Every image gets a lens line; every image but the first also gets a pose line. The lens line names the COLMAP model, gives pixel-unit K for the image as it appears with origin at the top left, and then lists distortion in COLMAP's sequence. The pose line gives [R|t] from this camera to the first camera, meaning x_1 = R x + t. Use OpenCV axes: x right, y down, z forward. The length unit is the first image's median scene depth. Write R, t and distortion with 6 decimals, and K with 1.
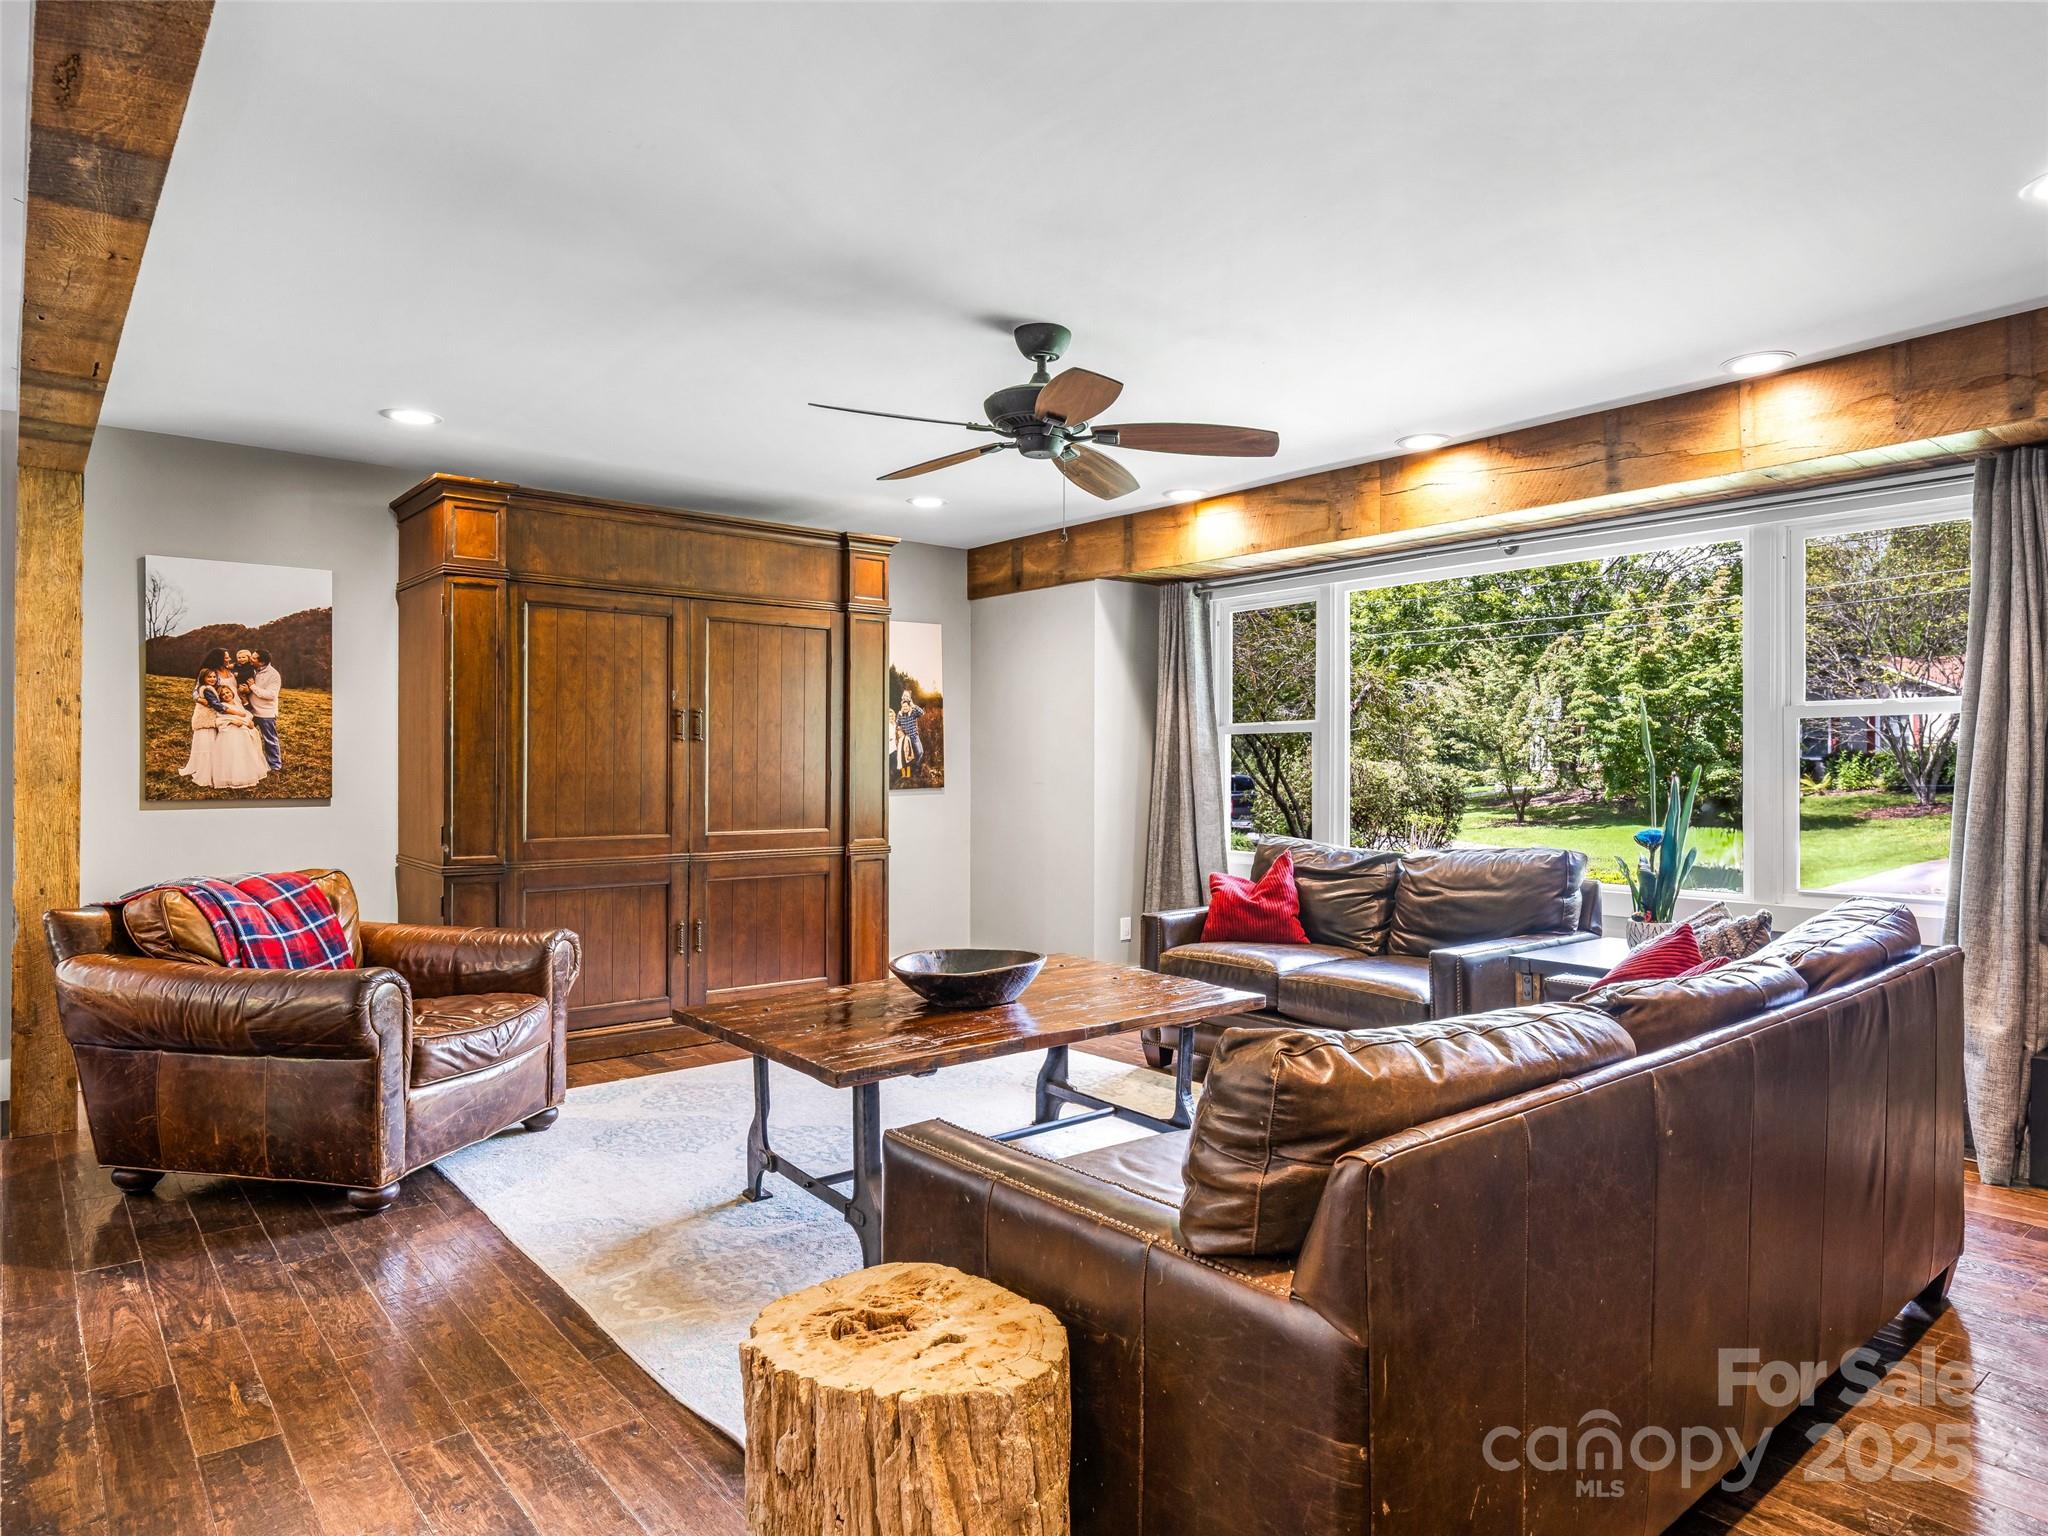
lens RADIAL K [[1234.3, 0, 1033.4], [0, 1234.3, 770.4], [0, 0, 1]] dist [-0.003064, -0.004006]
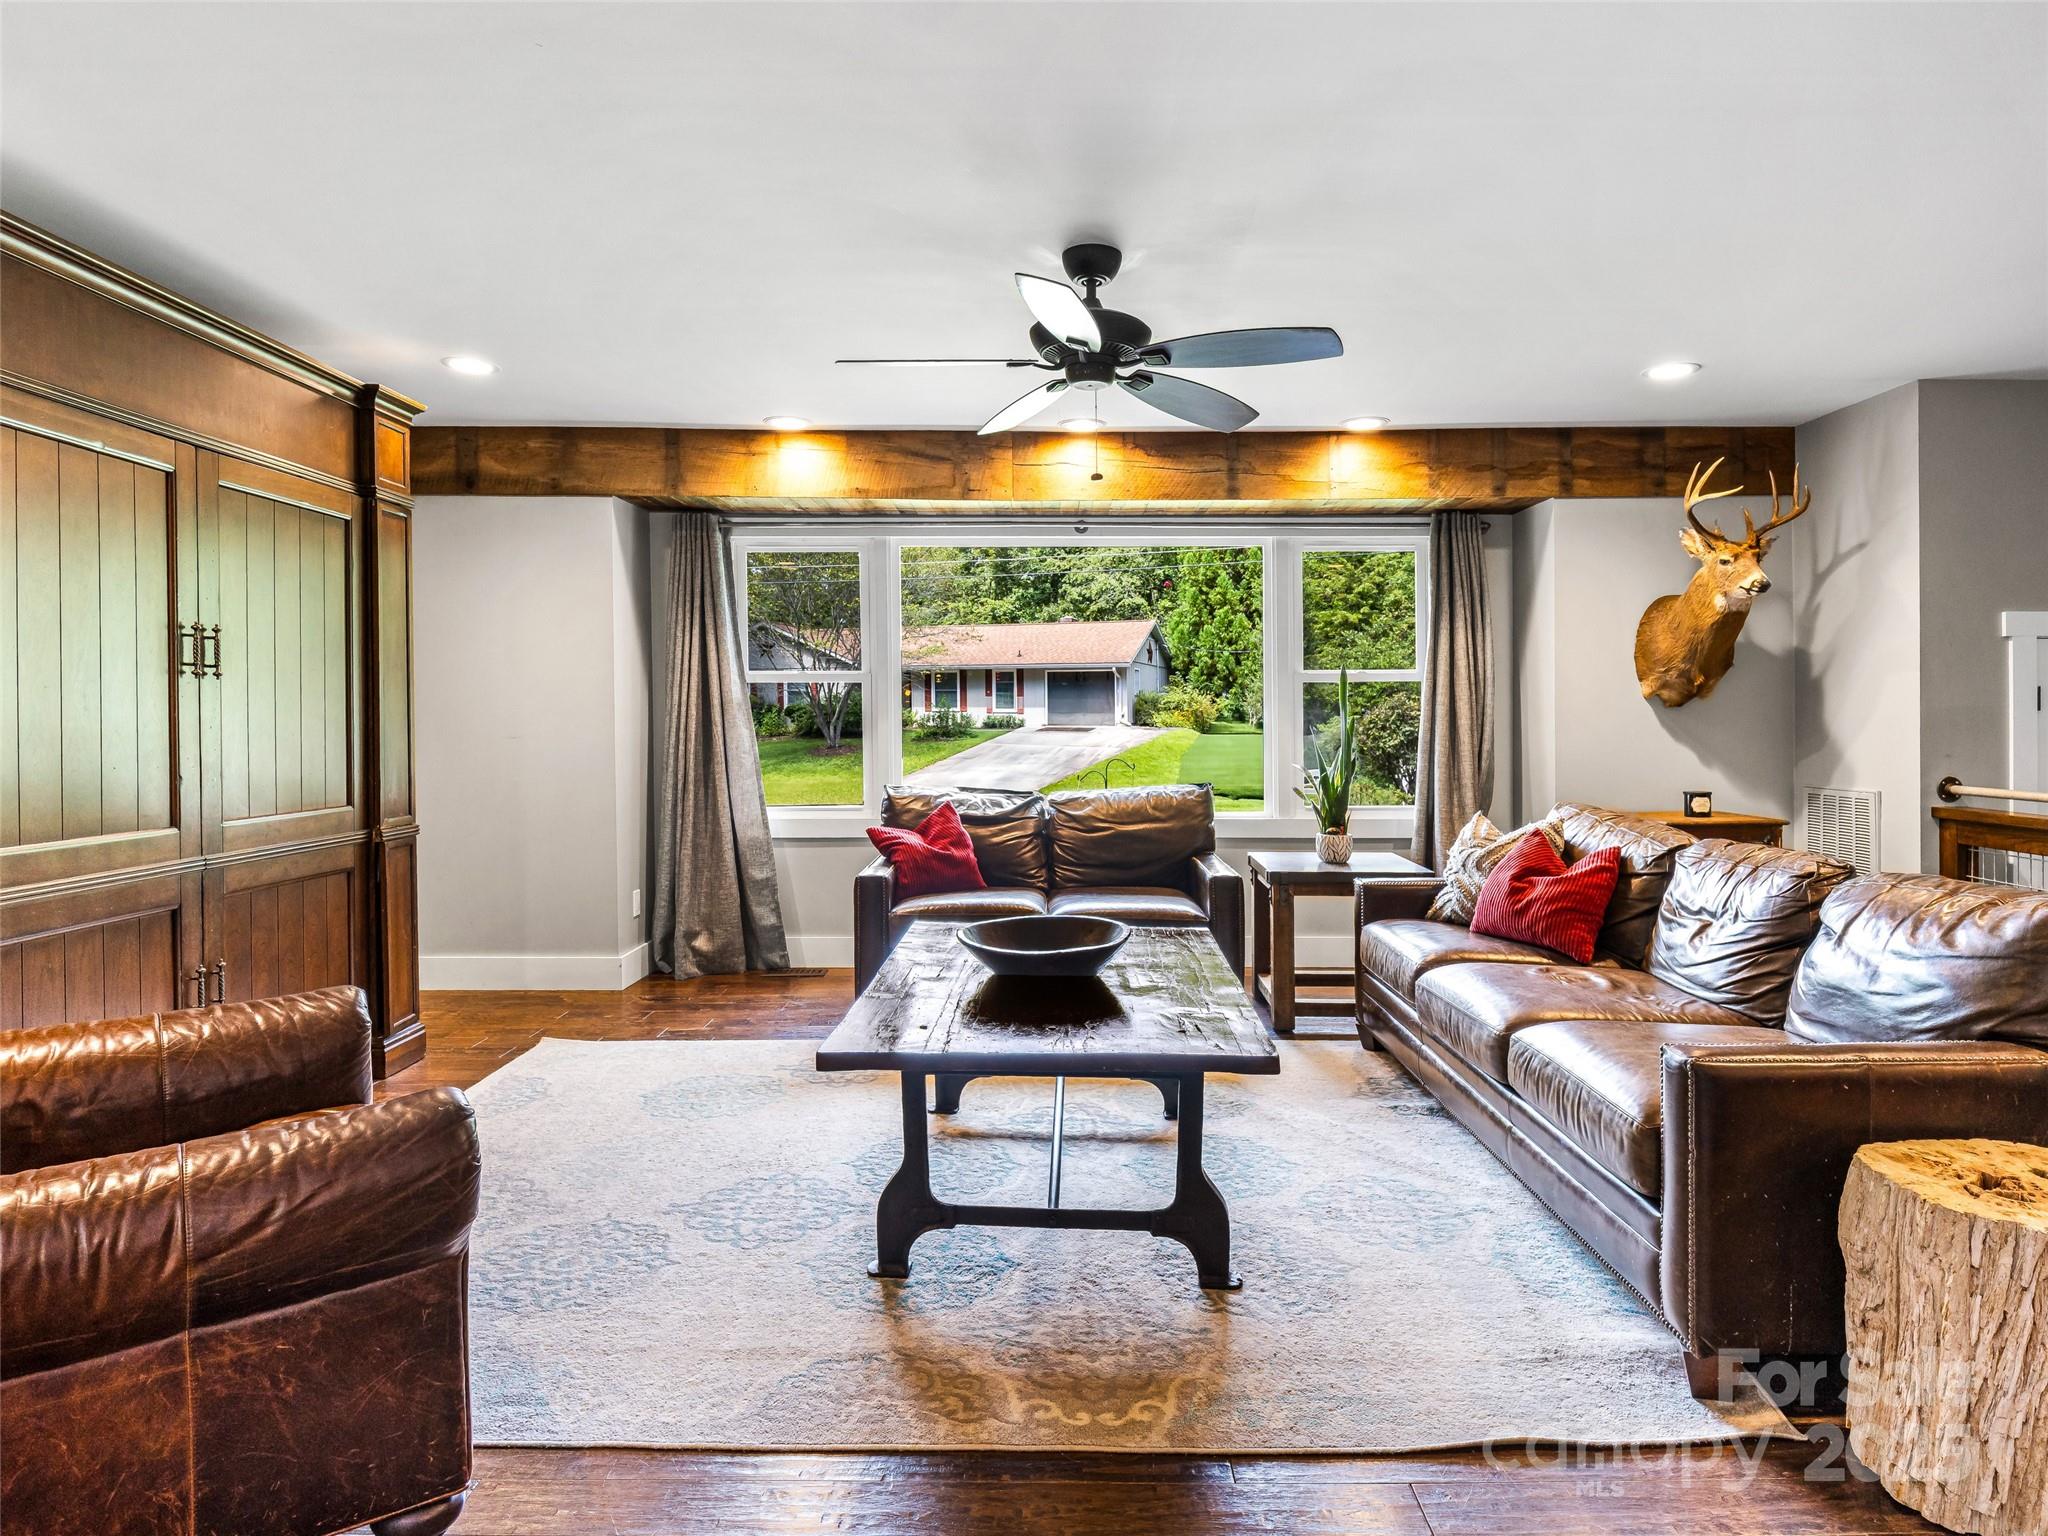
lens RADIAL K [[1203.2, 0, 1056.7], [0, 1203.2, 735.2], [0, 0, 1]] dist [0.008249, -0.003441]
pose [[0.643073, -0.011007, 0.765726, -0.496908], [0.001848, 0.999916, 0.012821, -0.000638], [-0.765803, -0.006830, 0.643039, 0.295432]]
